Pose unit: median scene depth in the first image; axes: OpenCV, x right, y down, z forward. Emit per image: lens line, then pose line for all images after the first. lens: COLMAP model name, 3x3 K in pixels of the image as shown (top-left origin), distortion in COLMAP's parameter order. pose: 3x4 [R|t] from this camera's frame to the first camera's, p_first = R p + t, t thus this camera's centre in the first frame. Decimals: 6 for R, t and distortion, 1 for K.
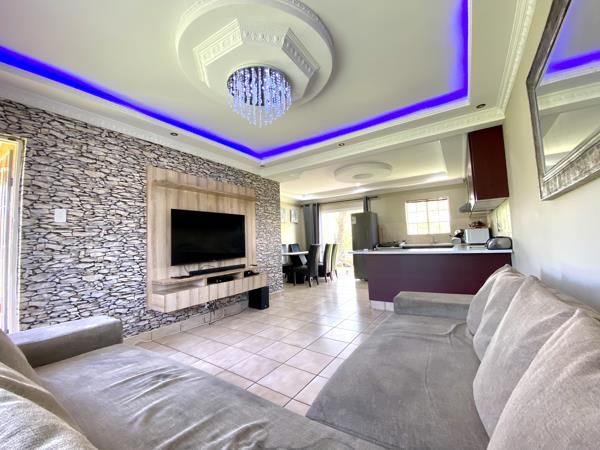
lens RADIAL K [[246.3, 0, 300.0], [0, 246.3, 225.0], [0, 0, 1]] dist [0.098746, -0.062010]
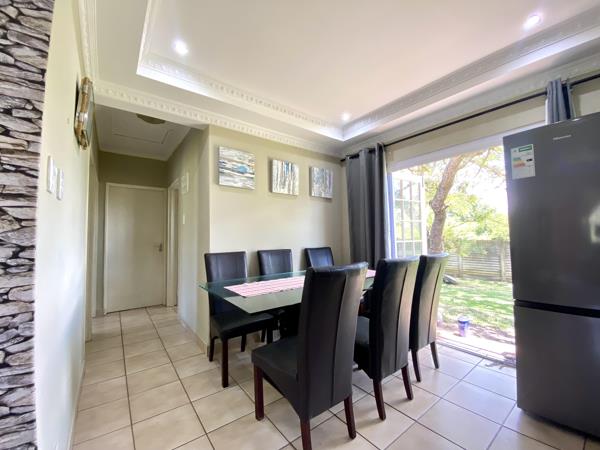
lens RADIAL K [[243.6, 0, 300.0], [0, 243.6, 225.0], [0, 0, 1]] dist [0.015040, -0.018587]
pose [[0.947768, 0.005048, -0.318922, 0.086740], [0.002210, 0.999747, 0.022393, 0.032204], [0.318954, -0.021929, 0.947516, 0.670020]]
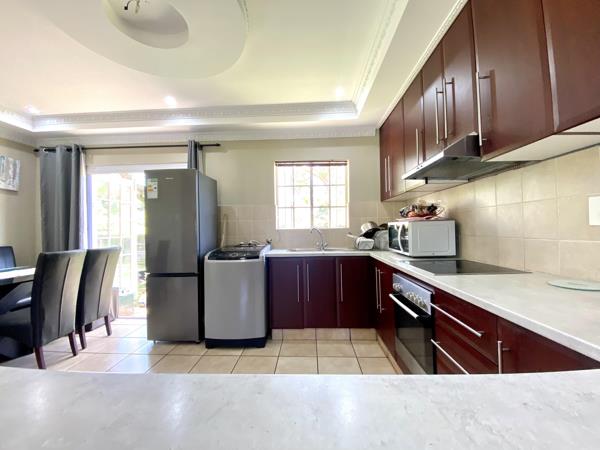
lens RADIAL K [[243.6, 0, 300.0], [0, 243.6, 225.0], [0, 0, 1]] dist [0.015040, -0.018587]
pose [[0.855212, 0.029431, 0.517442, 0.205957], [-0.047933, 0.998599, 0.022424, 0.016178], [-0.516057, -0.043980, 0.855424, 0.524391]]
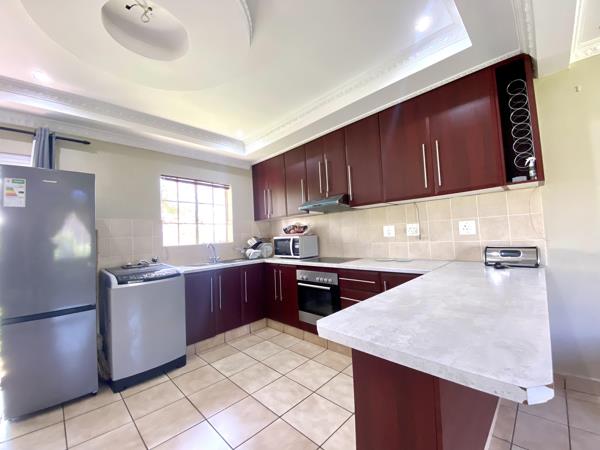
lens RADIAL K [[243.6, 0, 300.0], [0, 243.6, 225.0], [0, 0, 1]] dist [0.015040, -0.018587]
pose [[0.180085, 0.074537, 0.980823, 0.026320], [-0.023355, 0.997168, -0.071491, 0.023869], [-0.983374, -0.010032, 0.181316, 0.618937]]
